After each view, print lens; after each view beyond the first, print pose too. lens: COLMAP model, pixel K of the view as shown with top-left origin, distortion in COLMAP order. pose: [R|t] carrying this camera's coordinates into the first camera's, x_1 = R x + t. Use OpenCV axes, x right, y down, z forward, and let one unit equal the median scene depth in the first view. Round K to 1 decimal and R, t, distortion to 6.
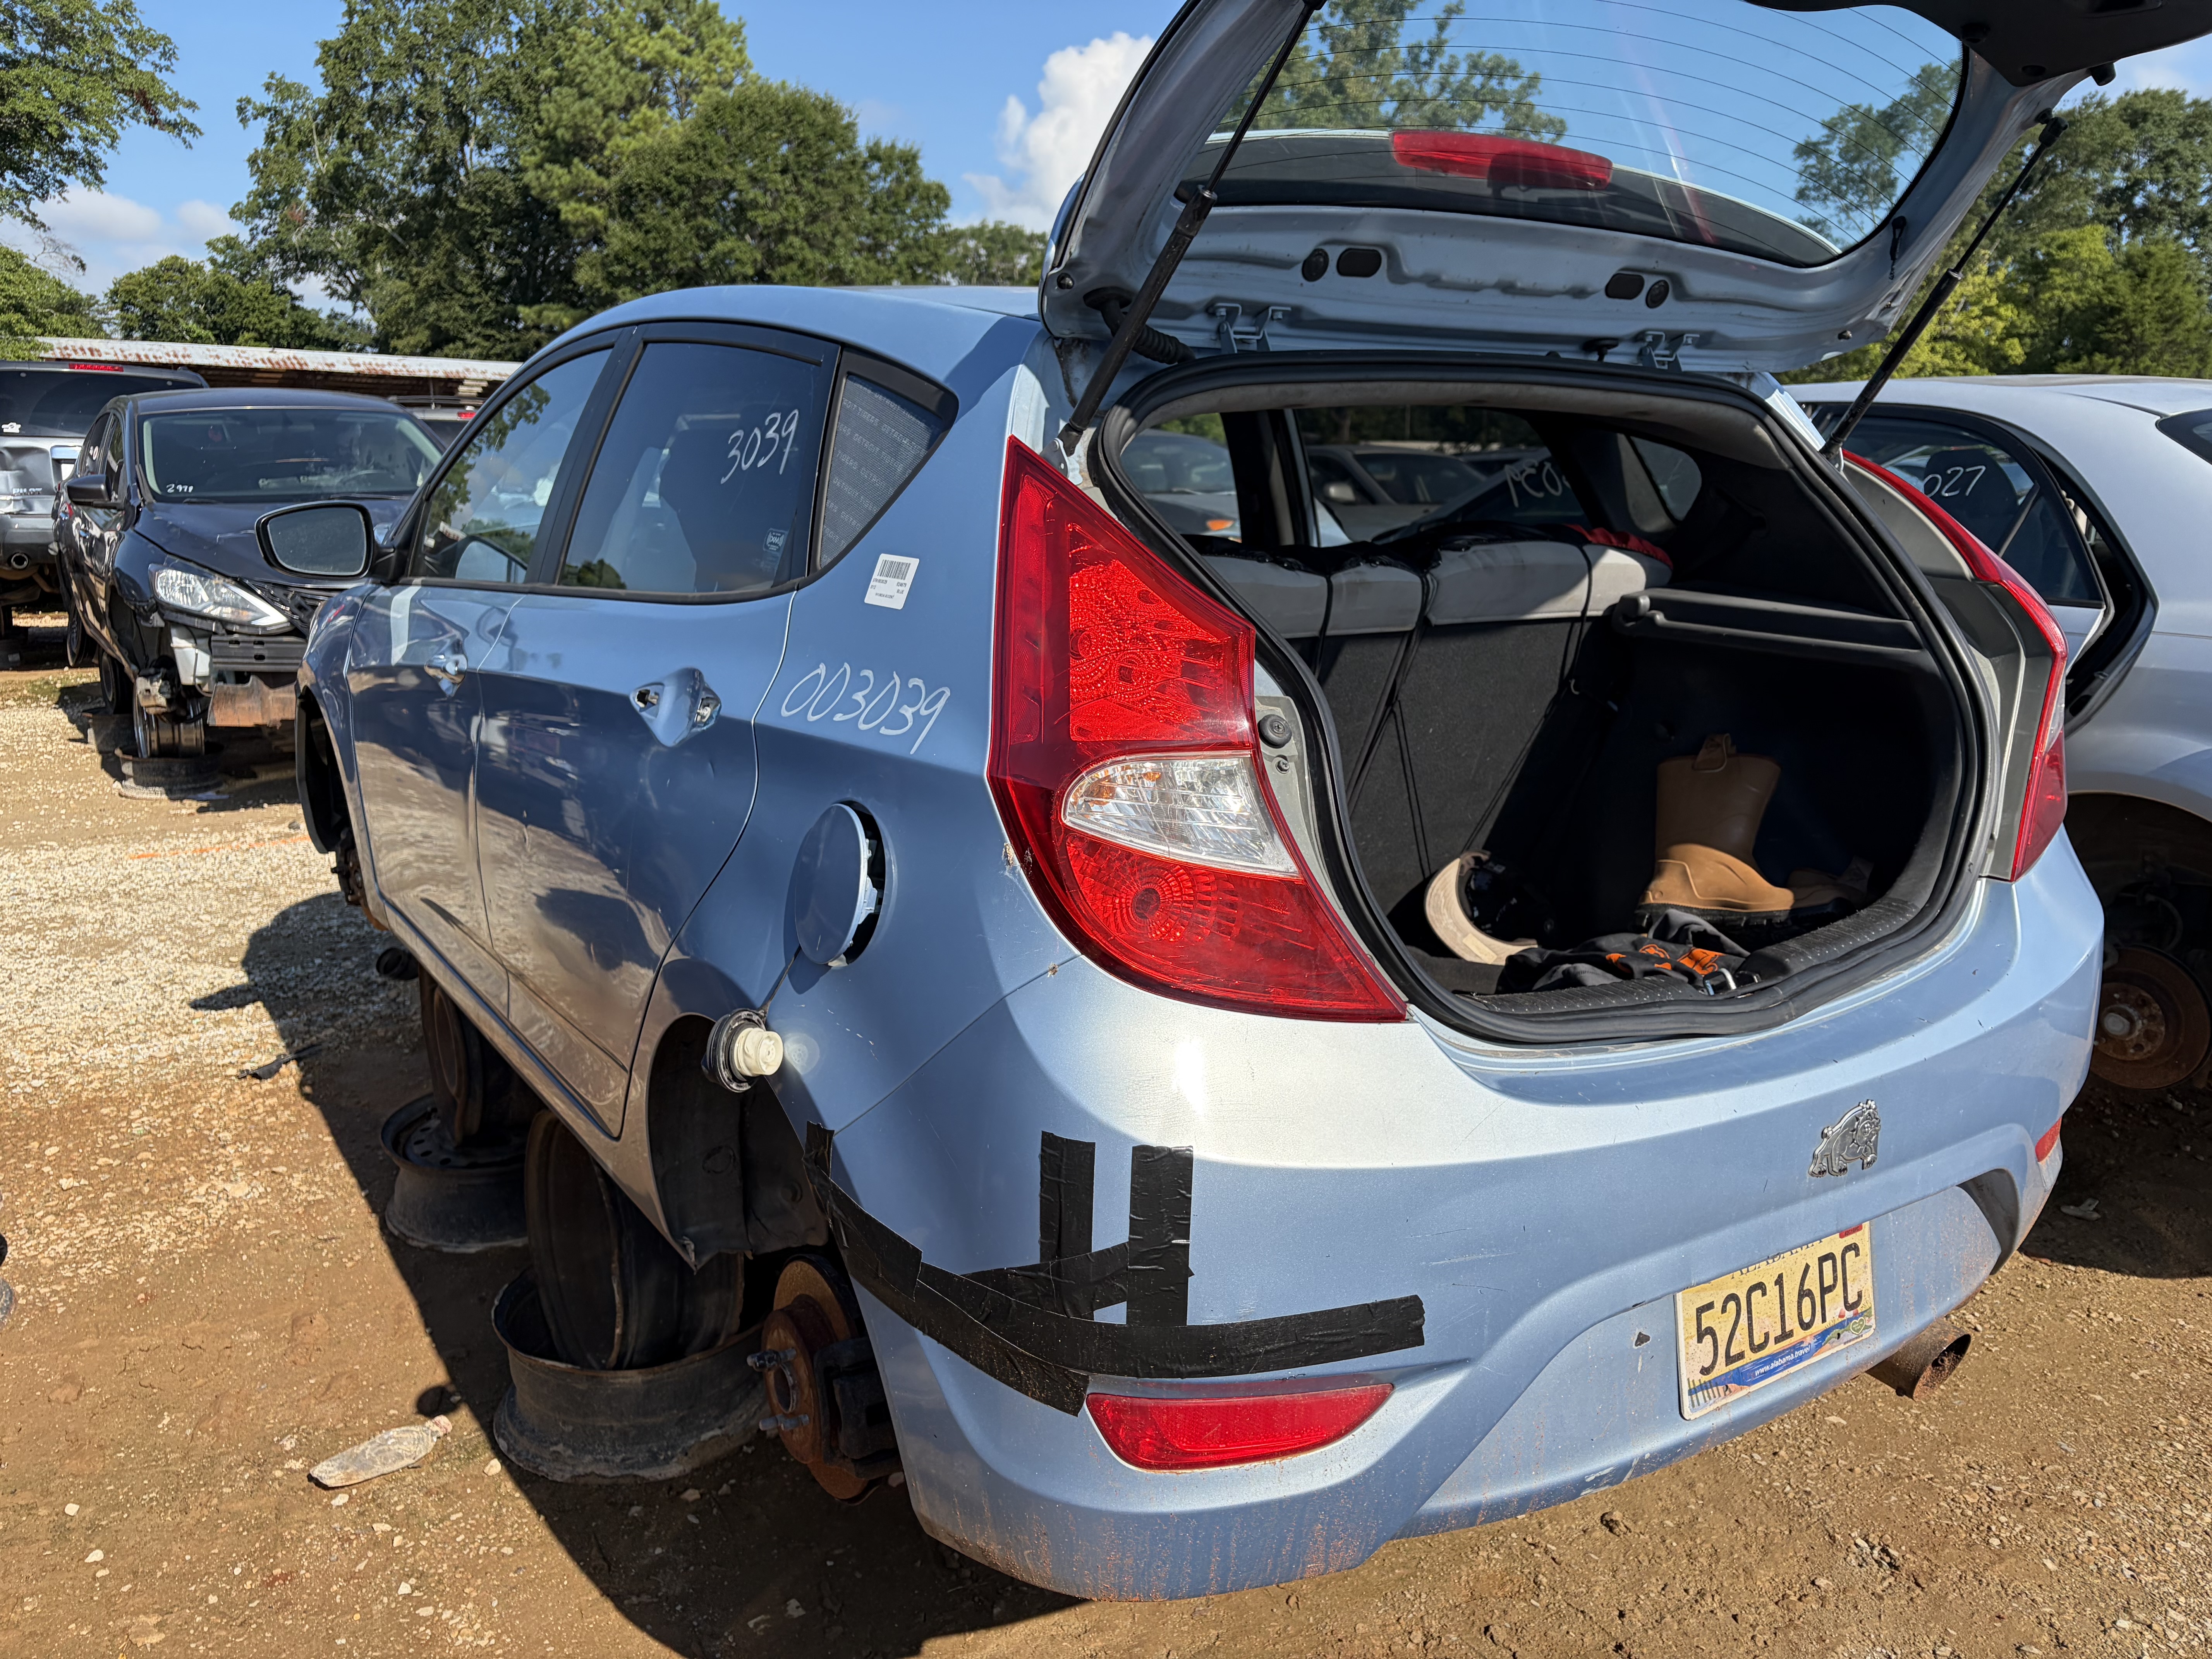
lens RADIAL K [[1649.2, 0, 1106.0], [0, 1649.2, 829.5], [0, 0, 1]] dist [0.040417, -0.045554]
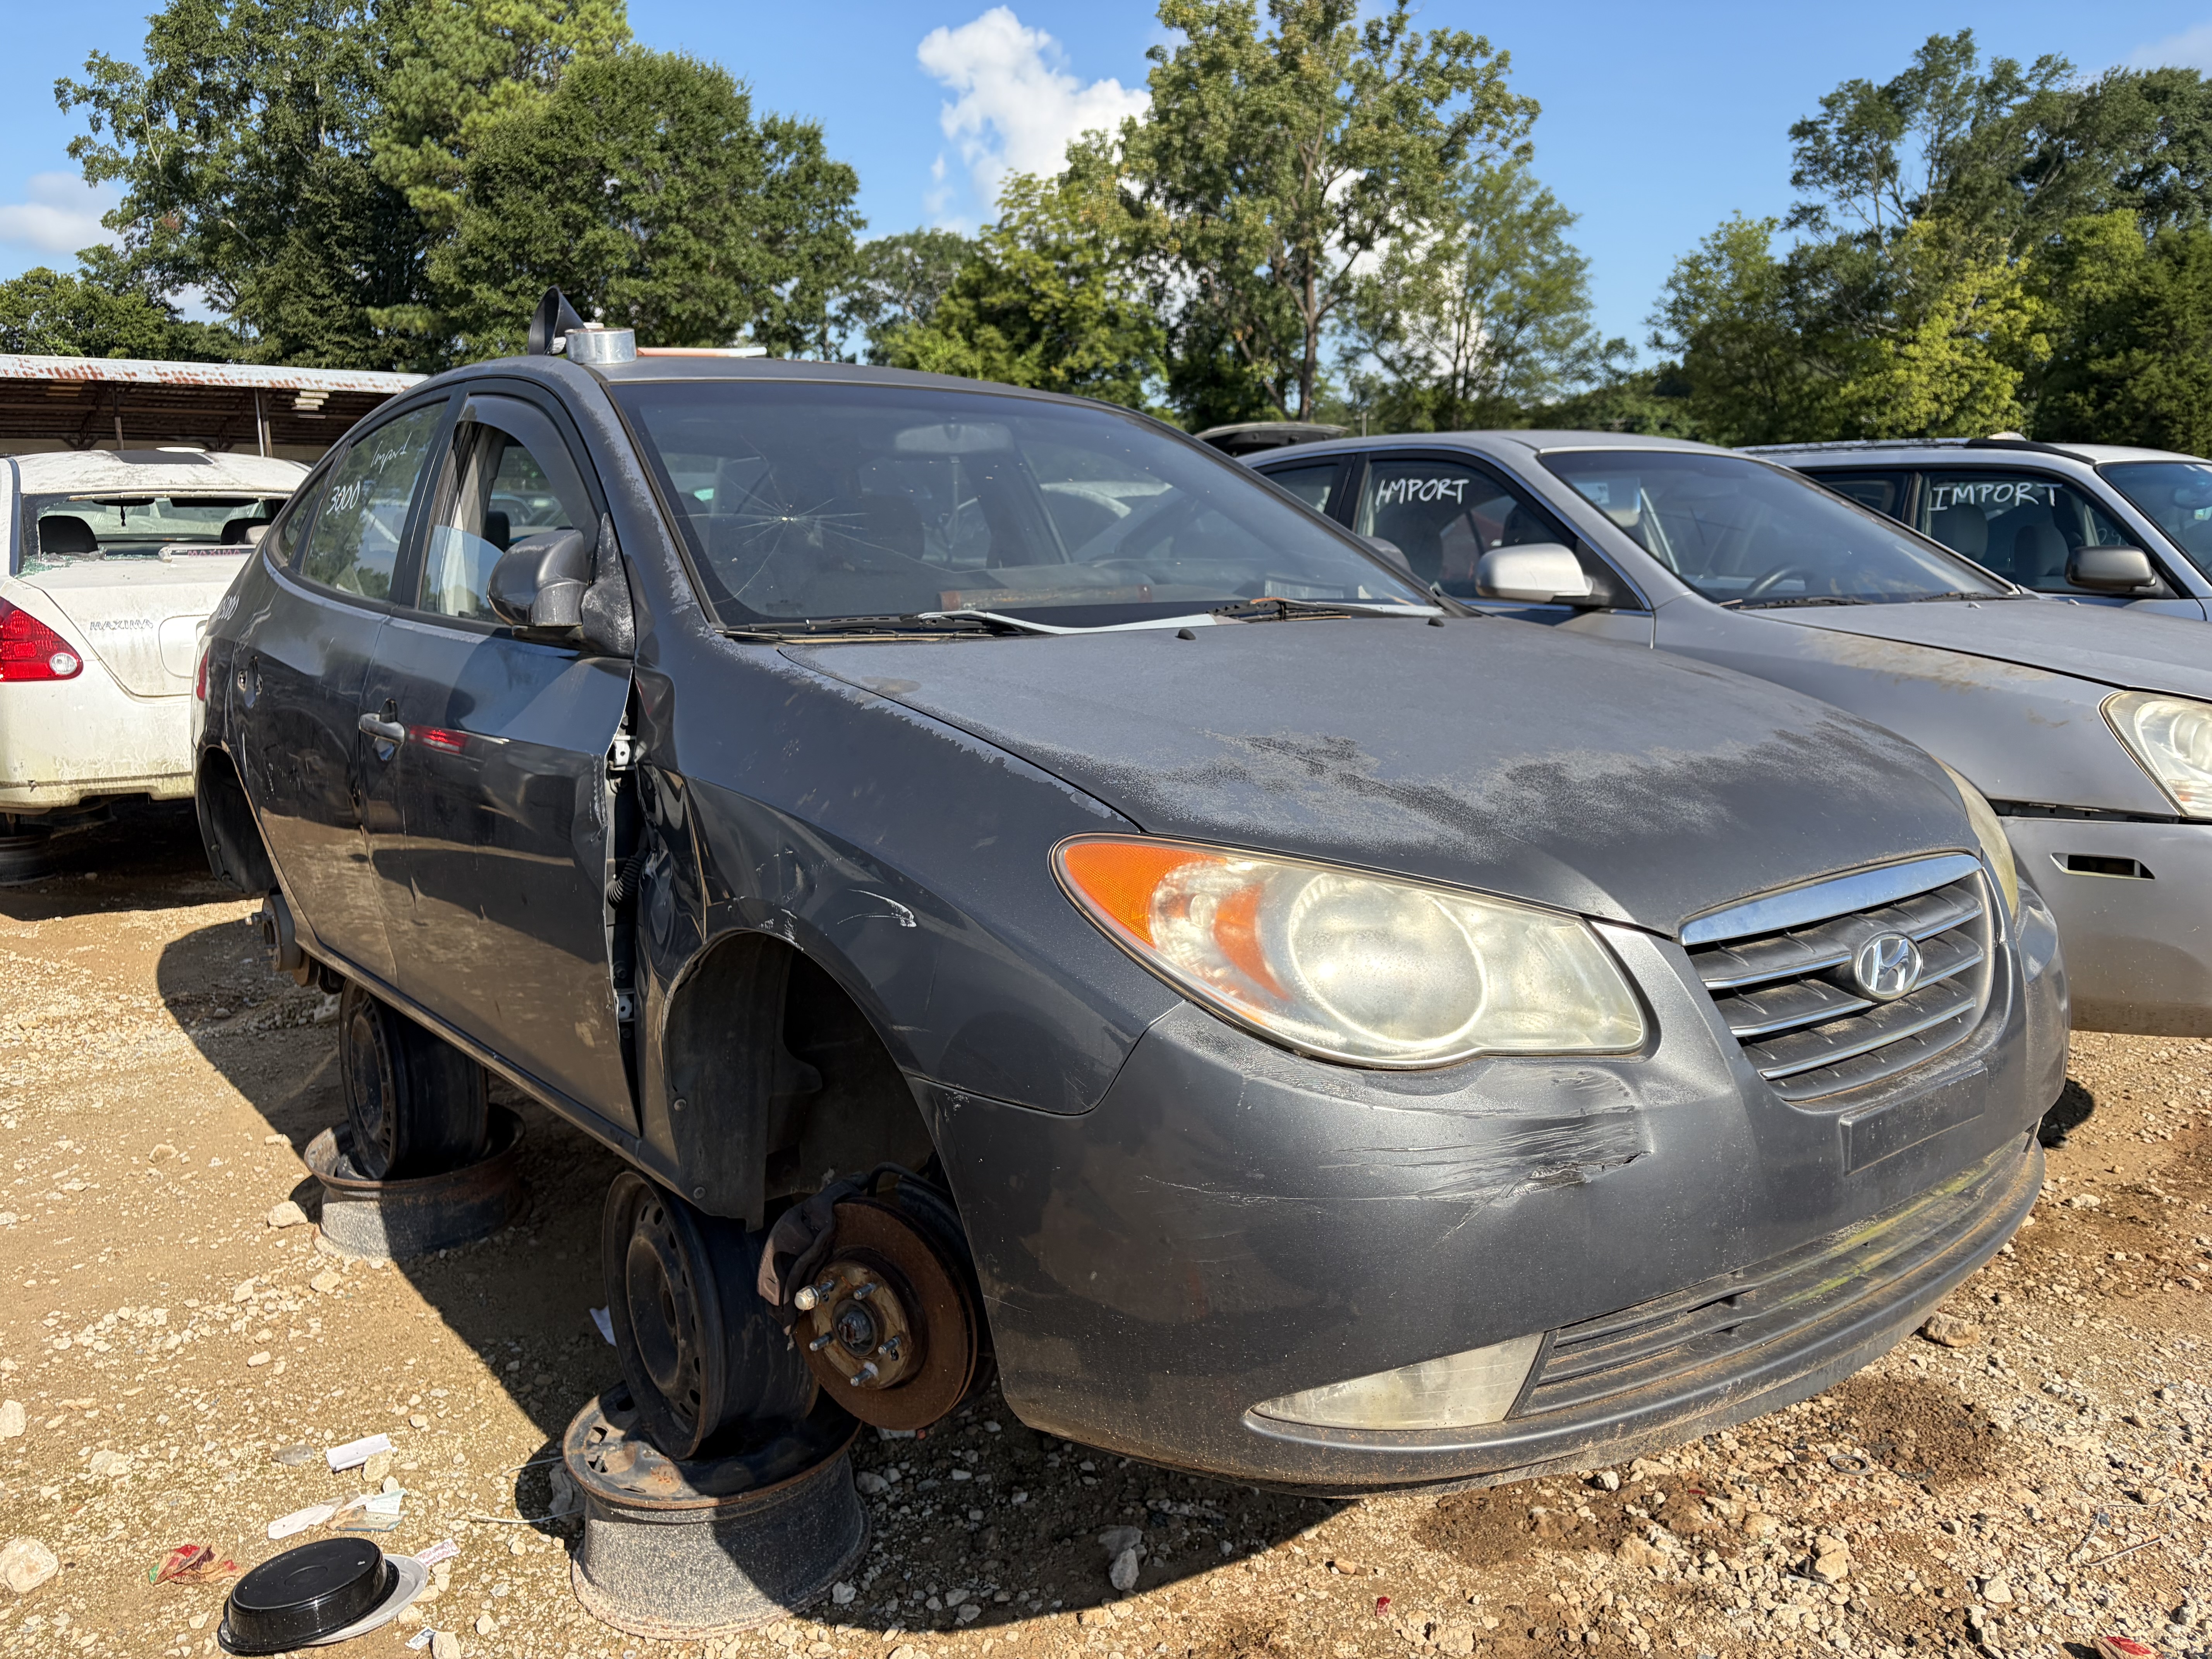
lens RADIAL K [[1540.0, 0, 1106.0], [0, 1540.0, 829.5], [0, 0, 1]] dist [0.044254, -0.054092]
pose [[0.999648, -0.014307, 0.022334, 0.014398], [0.014213, 0.999889, 0.004384, -0.036036], [-0.022394, -0.004065, 0.999741, 0.164018]]
